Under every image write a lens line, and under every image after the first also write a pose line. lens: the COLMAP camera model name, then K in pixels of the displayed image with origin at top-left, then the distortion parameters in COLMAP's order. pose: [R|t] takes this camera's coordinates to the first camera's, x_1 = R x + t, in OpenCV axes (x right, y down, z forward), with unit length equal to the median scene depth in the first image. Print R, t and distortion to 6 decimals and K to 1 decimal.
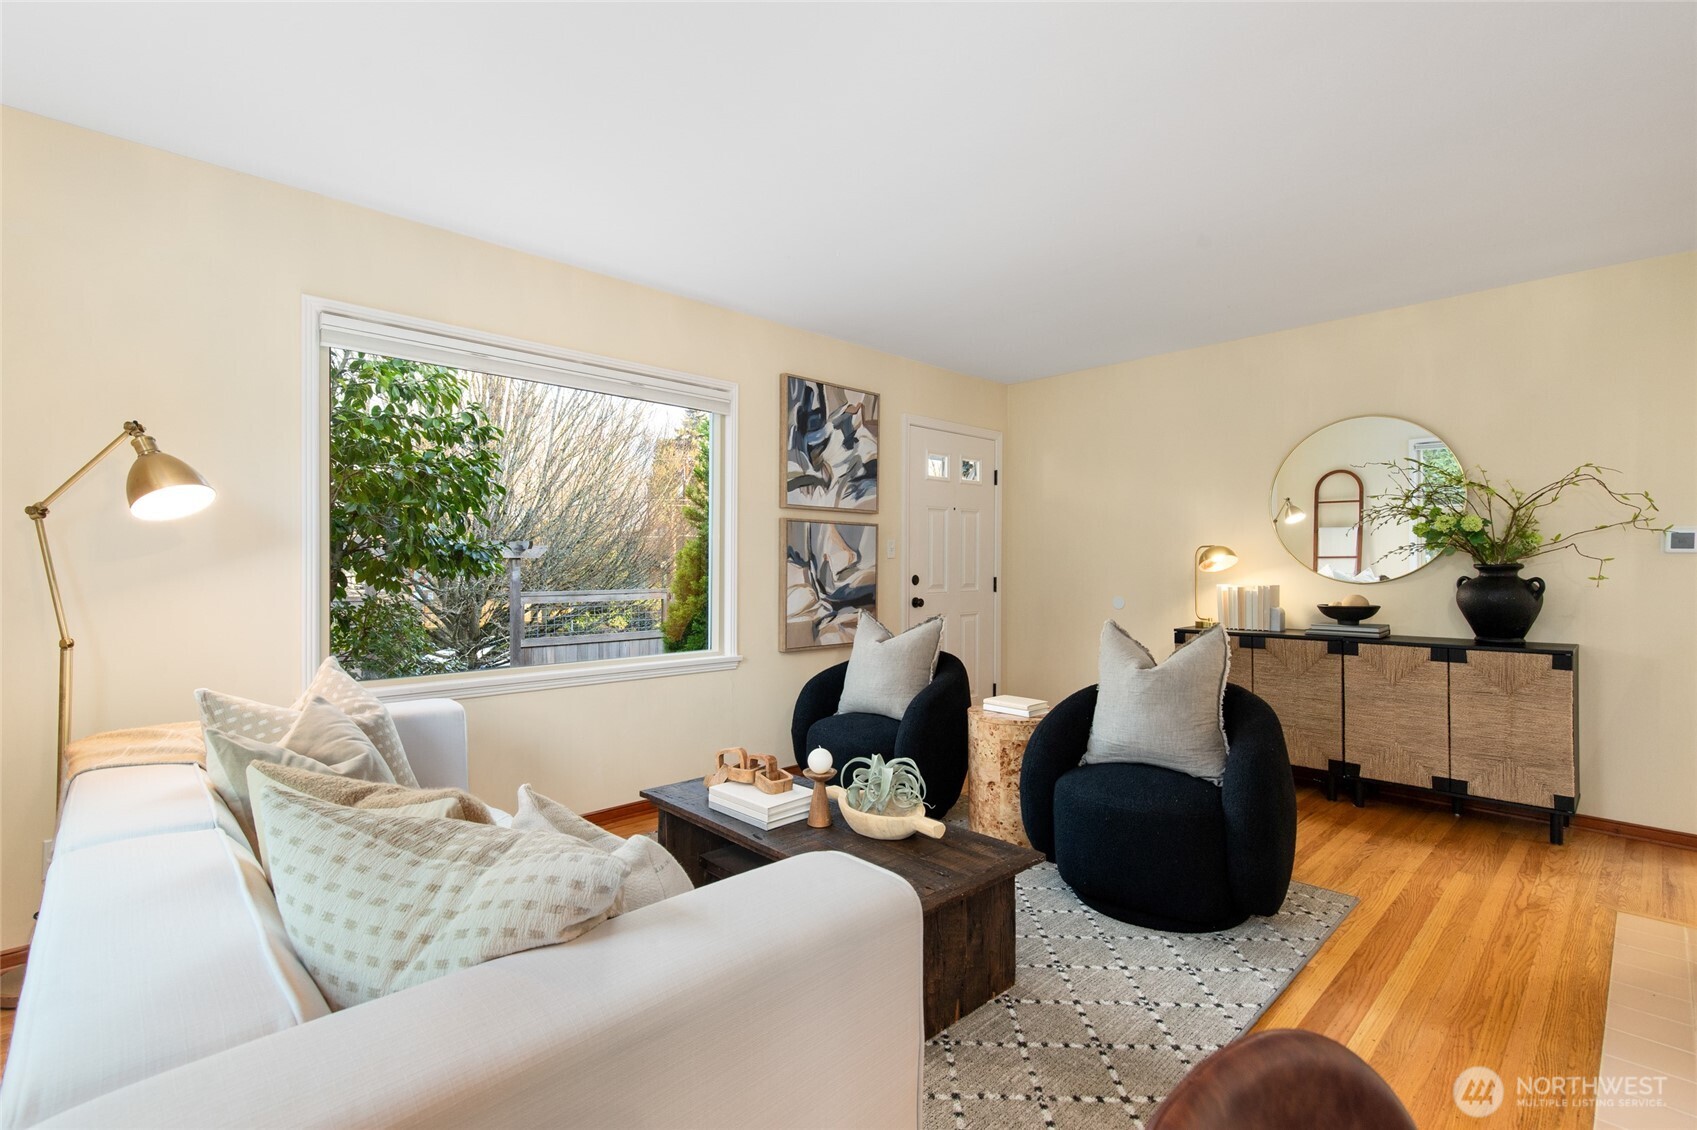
lens RADIAL K [[767.0, 0, 842.0], [0, 767.0, 569.6], [0, 0, 1]] dist [0.008870, -0.000301]
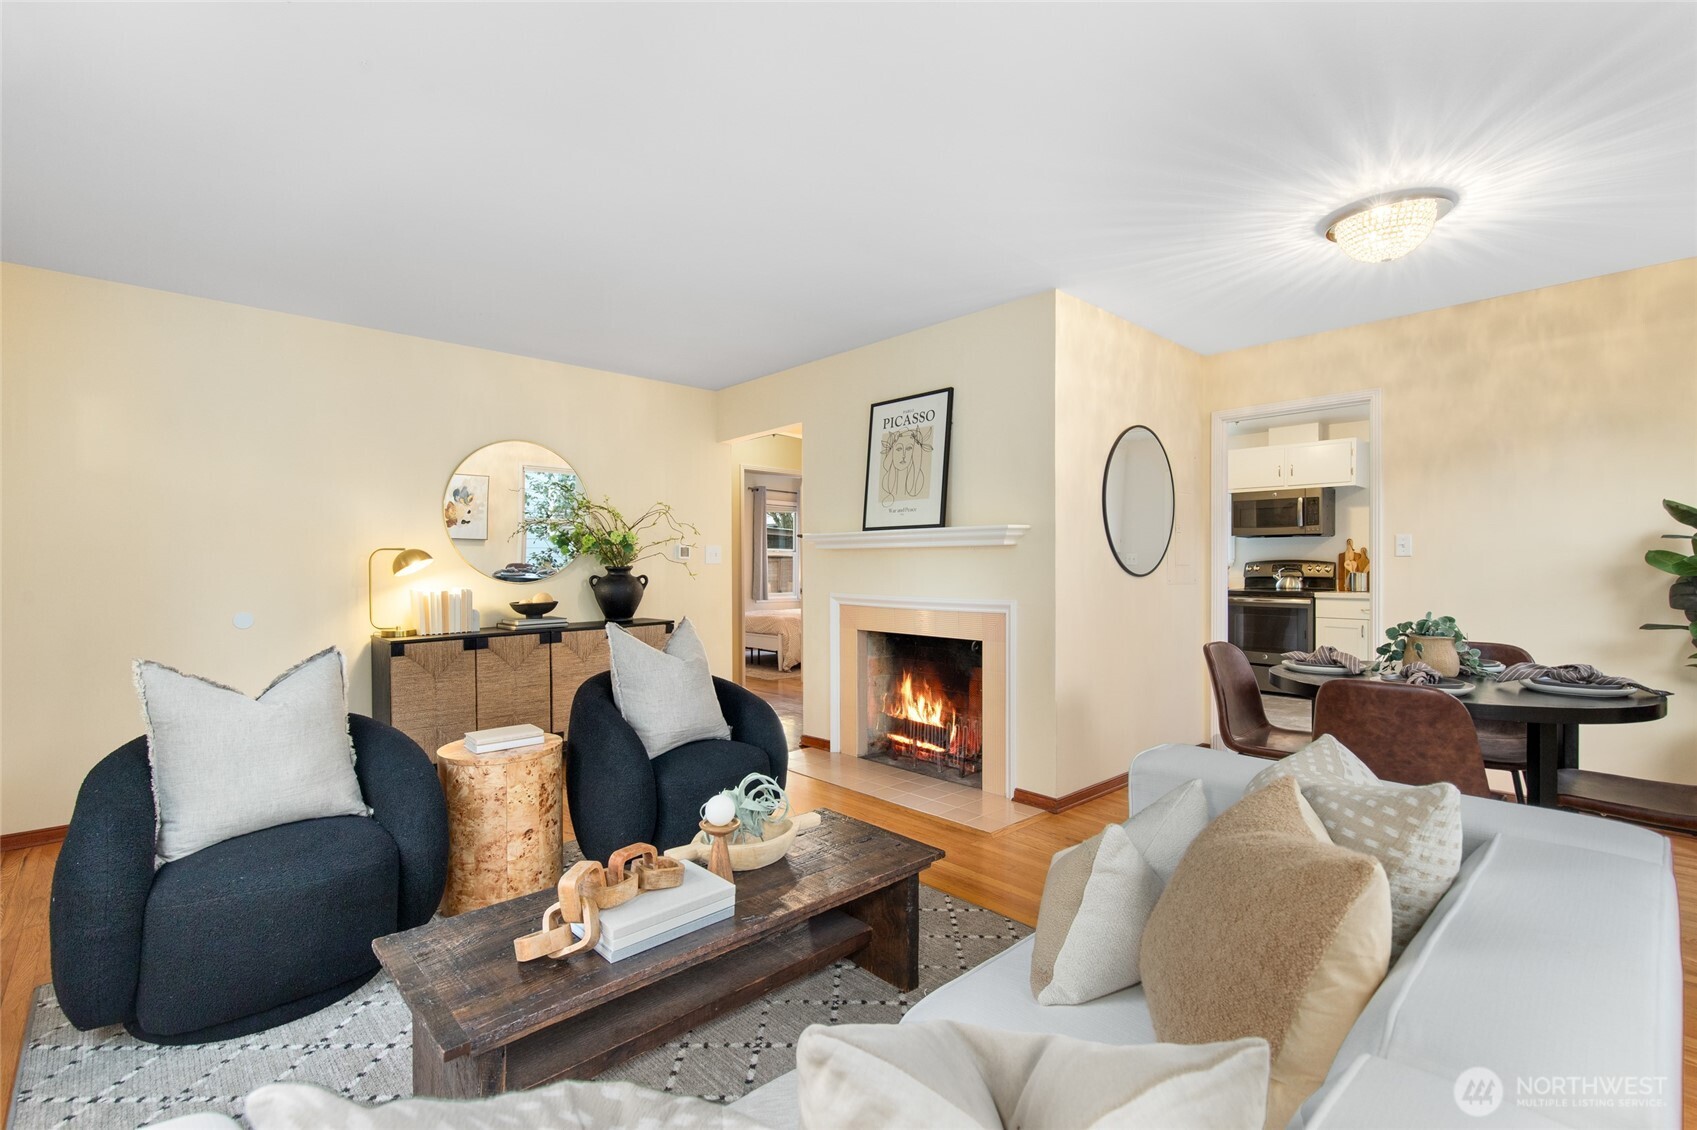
lens RADIAL K [[767.0, 0, 840.8], [0, 767.0, 566.1], [0, 0, 1]] dist [0.008870, -0.000301]
pose [[0.000884, -0.004346, 0.999990, -0.546590], [0.018185, 0.999825, 0.004330, -0.005897], [-0.999834, 0.018181, 0.000963, 0.563965]]
